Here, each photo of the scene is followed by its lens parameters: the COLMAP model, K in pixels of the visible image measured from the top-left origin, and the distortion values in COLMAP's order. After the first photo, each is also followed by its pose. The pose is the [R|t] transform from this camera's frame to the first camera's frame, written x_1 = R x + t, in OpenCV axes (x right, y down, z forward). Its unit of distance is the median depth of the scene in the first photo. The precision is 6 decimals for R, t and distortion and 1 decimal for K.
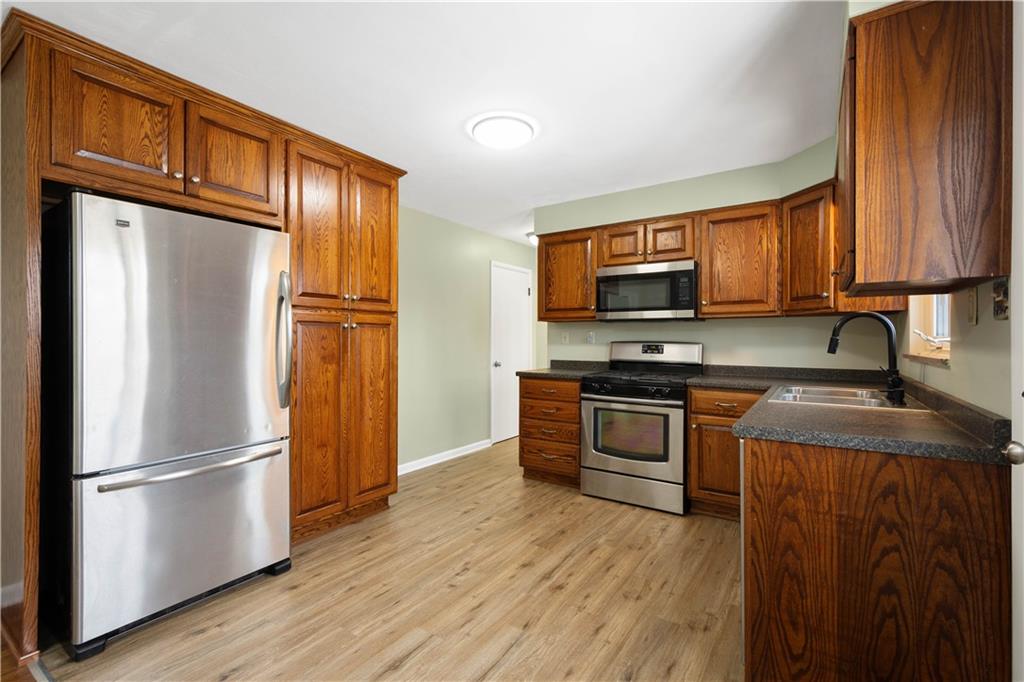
lens RADIAL K [[455.5, 0, 526.5], [0, 455.5, 339.1], [0, 0, 1]] dist [0.013037, -0.003094]
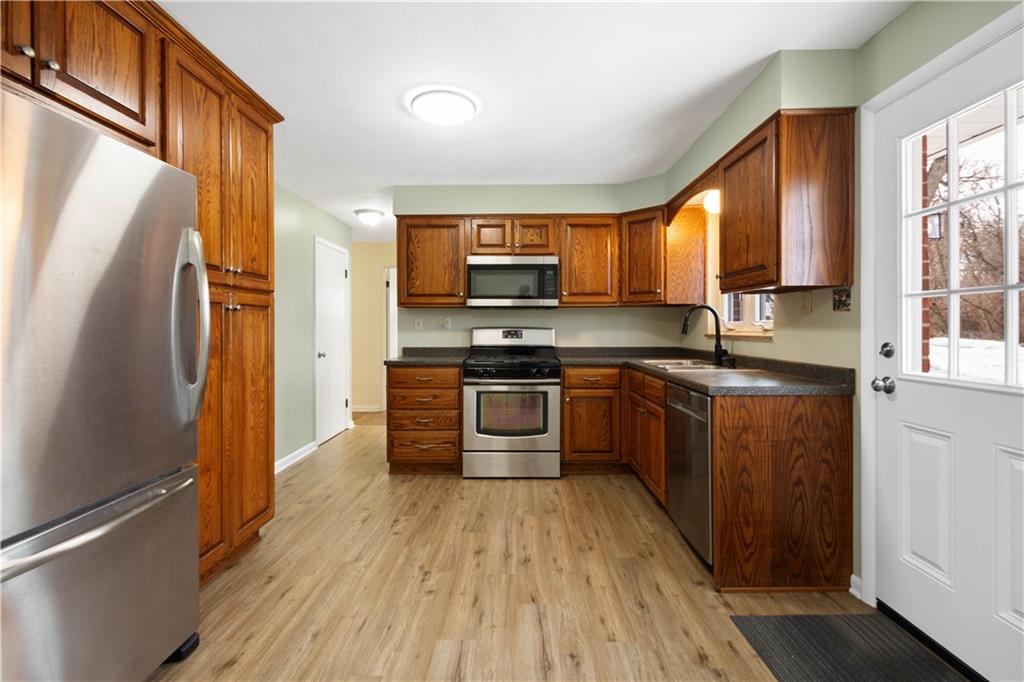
lens RADIAL K [[455.5, 0, 524.9], [0, 455.5, 328.5], [0, 0, 1]] dist [0.013037, -0.003094]
pose [[0.836236, -0.006188, 0.548334, -0.413298], [0.004483, 0.999980, 0.004448, 0.004824], [-0.548351, -0.001261, 0.836247, 0.102779]]
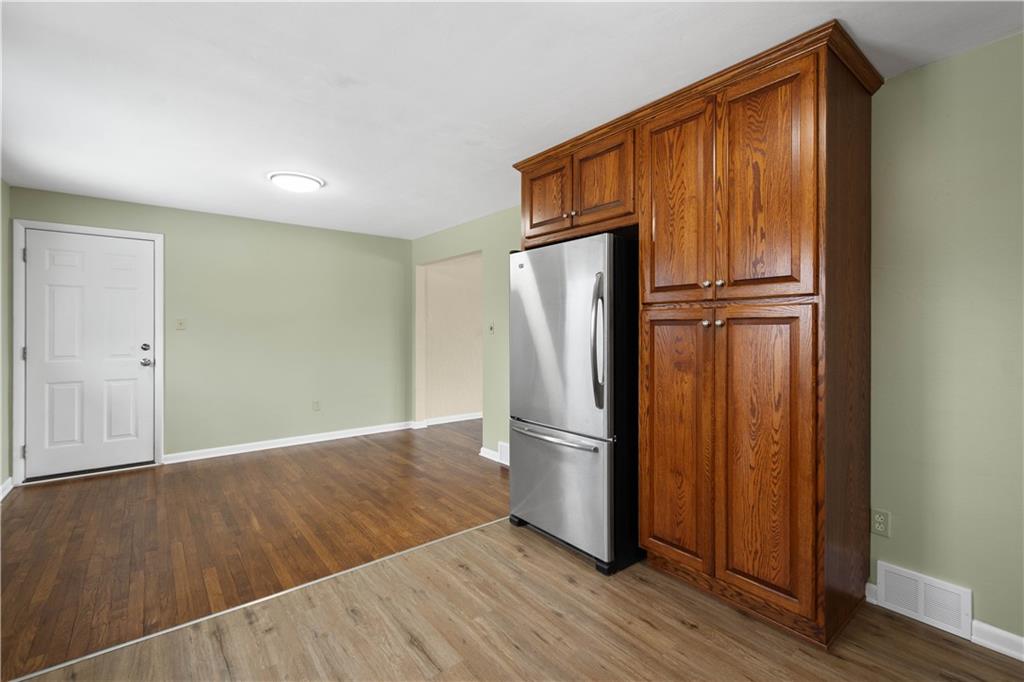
lens RADIAL K [[455.5, 0, 508.7], [0, 455.5, 332.7], [0, 0, 1]] dist [0.013037, -0.003094]
pose [[-0.335662, 0.001124, -0.941982, 0.409429], [-0.003289, 0.999992, 0.002365, -0.015312], [0.941977, 0.003892, -0.335656, 0.972732]]
